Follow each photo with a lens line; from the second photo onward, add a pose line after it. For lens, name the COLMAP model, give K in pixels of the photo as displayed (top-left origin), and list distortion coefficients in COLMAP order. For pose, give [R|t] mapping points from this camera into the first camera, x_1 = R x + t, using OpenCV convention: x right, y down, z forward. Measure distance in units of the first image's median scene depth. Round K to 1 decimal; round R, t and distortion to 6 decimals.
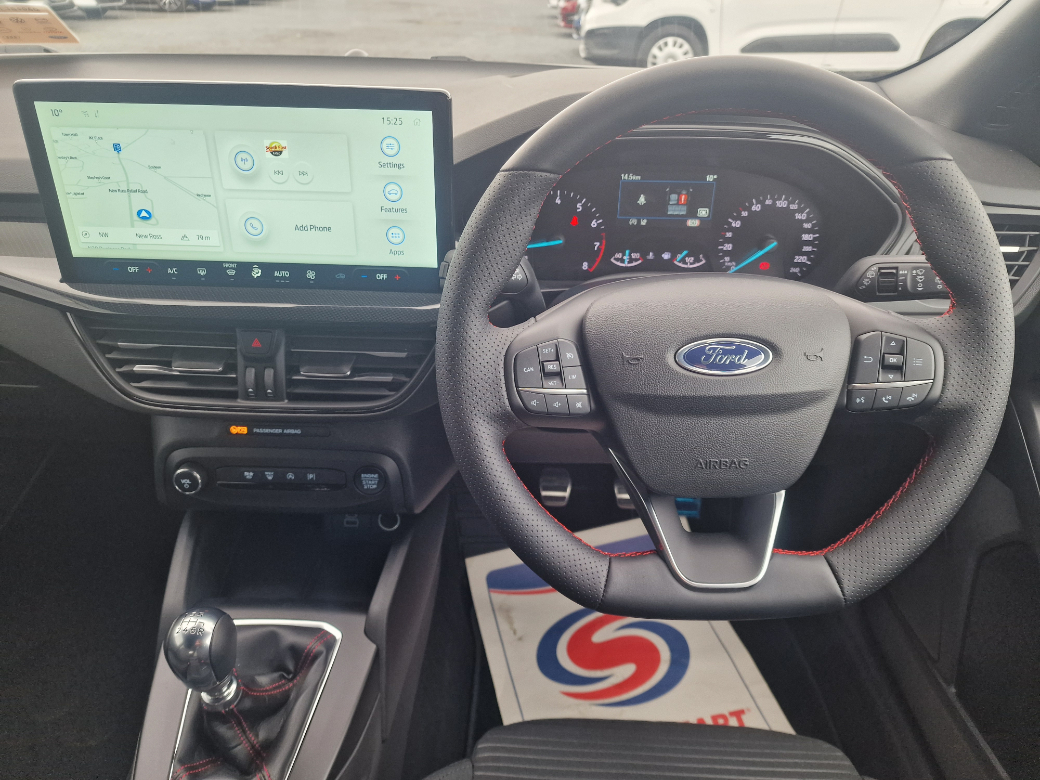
lens RADIAL K [[725.7, 0, 520.0], [0, 725.7, 390.0], [0, 0, 1]] dist [0.069129, -0.083419]
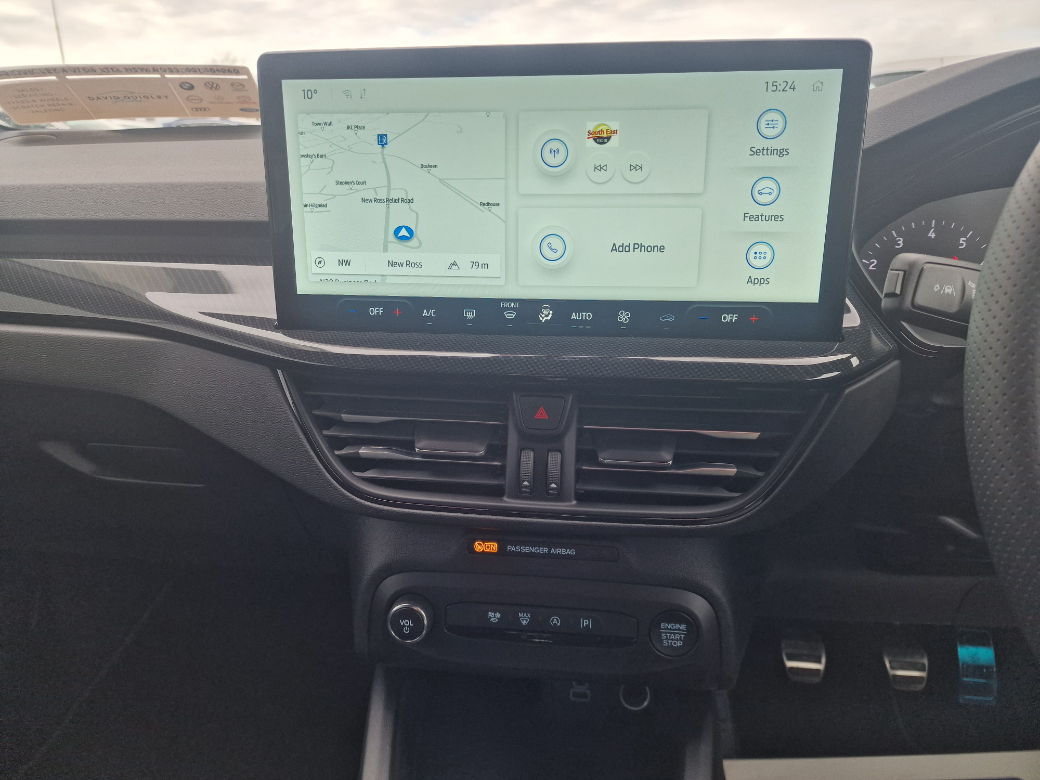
lens RADIAL K [[725.7, 0, 520.0], [0, 725.7, 390.0], [0, 0, 1]] dist [0.069129, -0.083419]
pose [[0.995380, 0.010549, -0.095436, -0.305924], [-0.029949, 0.978470, -0.204205, 0.051983], [0.091227, 0.206120, 0.974265, 0.320882]]
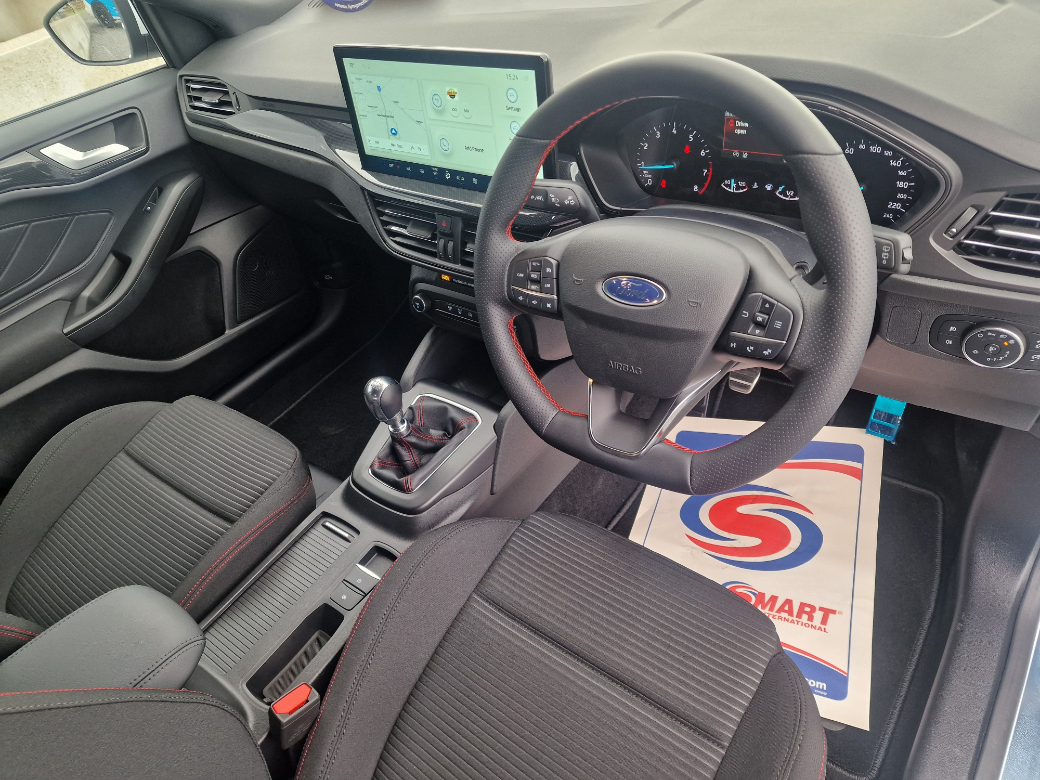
lens RADIAL K [[725.7, 0, 520.0], [0, 725.7, 390.0], [0, 0, 1]] dist [0.069129, -0.083419]
pose [[0.799600, 0.260974, -0.540863, 0.656204], [-0.141093, 0.957067, 0.253211, -0.134265], [0.583724, -0.126155, 0.802092, -0.161853]]
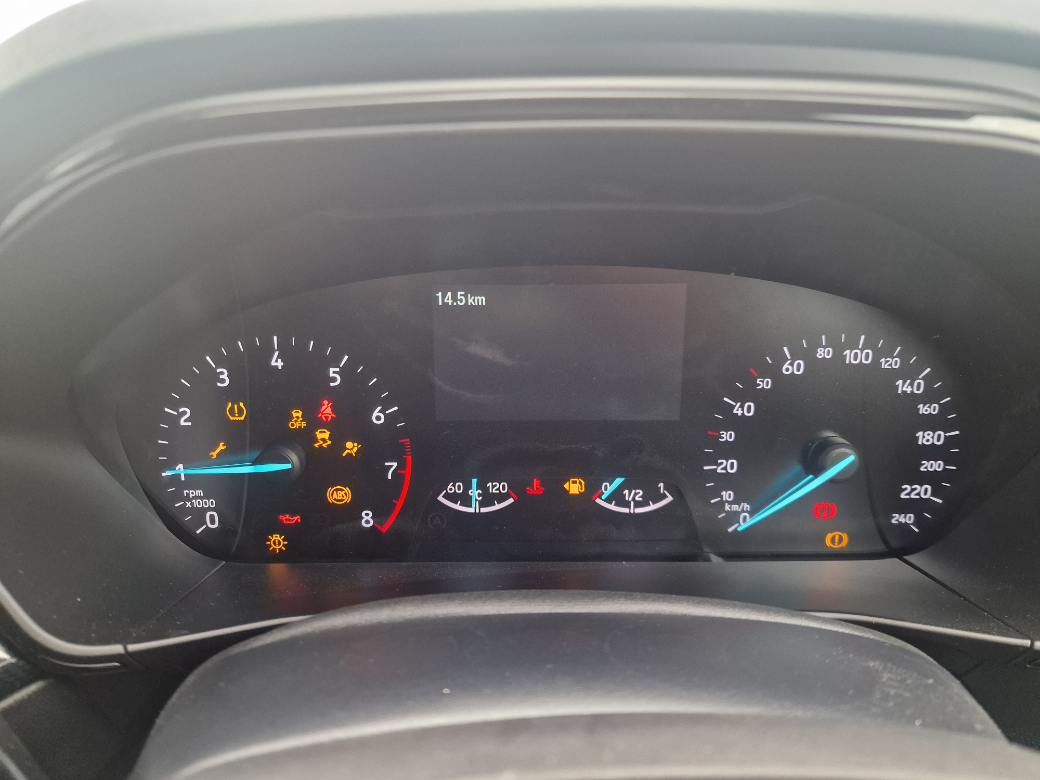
lens RADIAL K [[725.7, 0, 520.0], [0, 725.7, 390.0], [0, 0, 1]] dist [0.069129, -0.083419]
pose [[0.999666, -0.025703, 0.002862, 0.194219], [0.025804, 0.983883, -0.176942, -0.188922], [0.001732, 0.176956, 0.984217, 0.680809]]
